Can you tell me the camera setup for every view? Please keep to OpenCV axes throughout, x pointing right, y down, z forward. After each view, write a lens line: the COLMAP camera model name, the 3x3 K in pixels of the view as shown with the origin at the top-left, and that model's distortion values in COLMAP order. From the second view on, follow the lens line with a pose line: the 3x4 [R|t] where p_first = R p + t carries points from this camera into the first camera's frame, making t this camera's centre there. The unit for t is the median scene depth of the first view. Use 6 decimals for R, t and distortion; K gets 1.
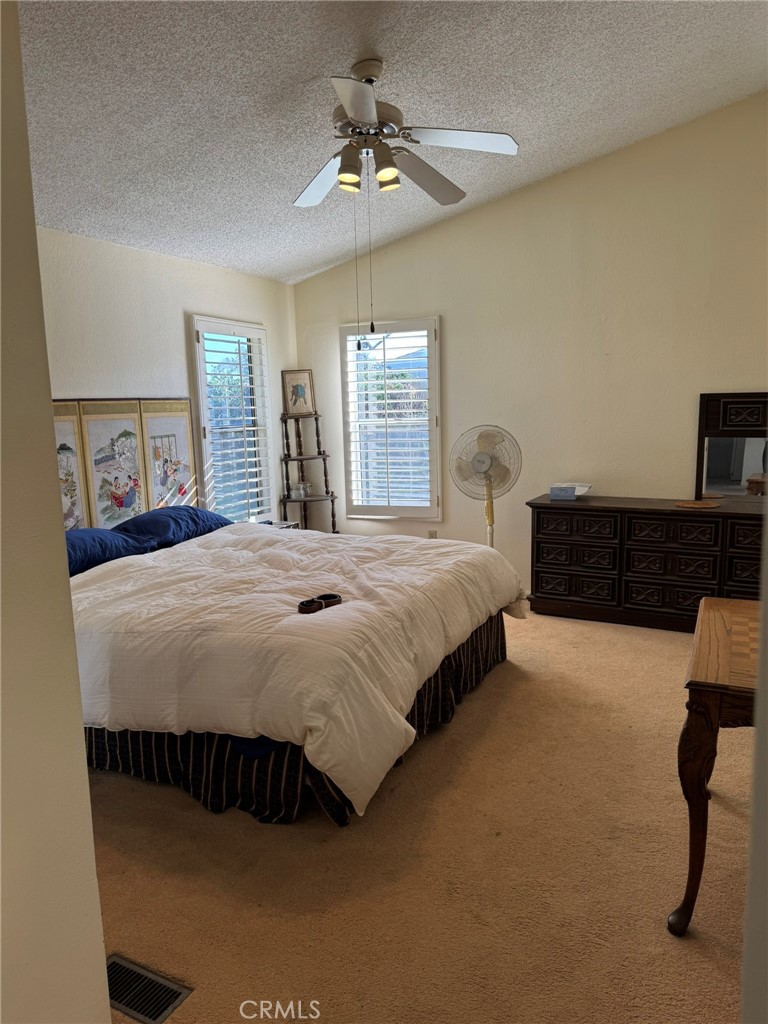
lens RADIAL K [[712.2, 0, 384.8], [0, 712.2, 511.4], [0, 0, 1]] dist [0.083819, -0.087738]
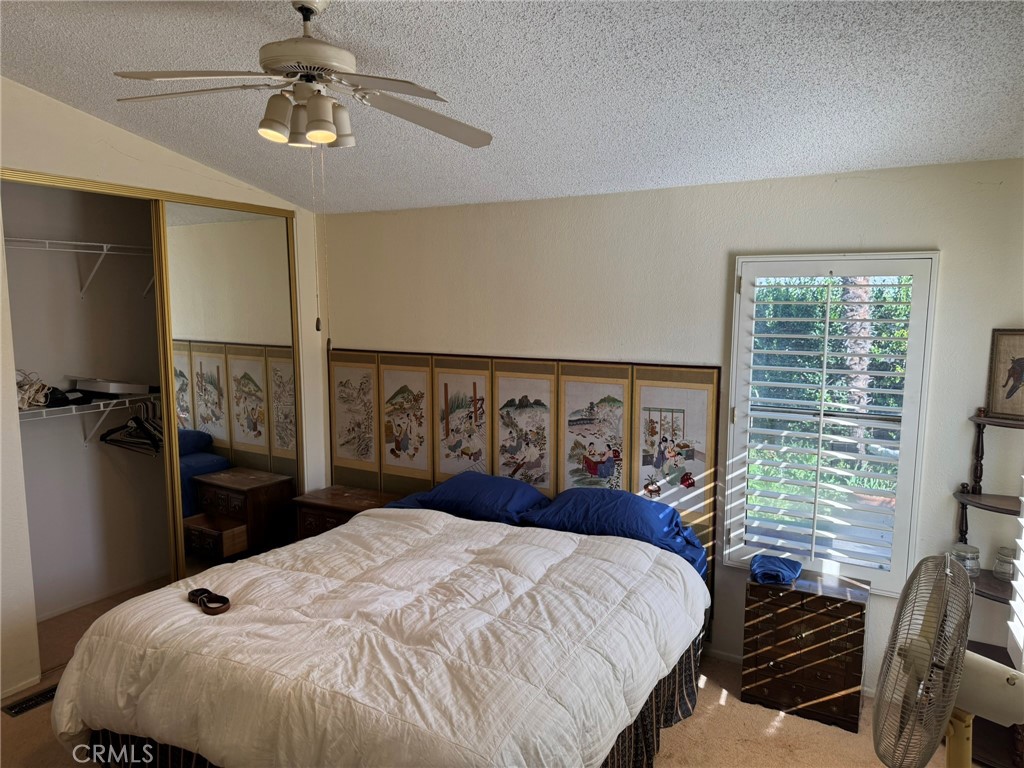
lens RADIAL K [[712.2, 0, 507.4], [0, 712.2, 382.6], [0, 0, 1]] dist [0.083819, -0.087738]
pose [[-0.070090, 0.146632, -0.986705, 0.540241], [-0.149349, 0.976446, 0.155716, -0.250994], [0.986297, 0.158277, -0.046540, 0.910740]]
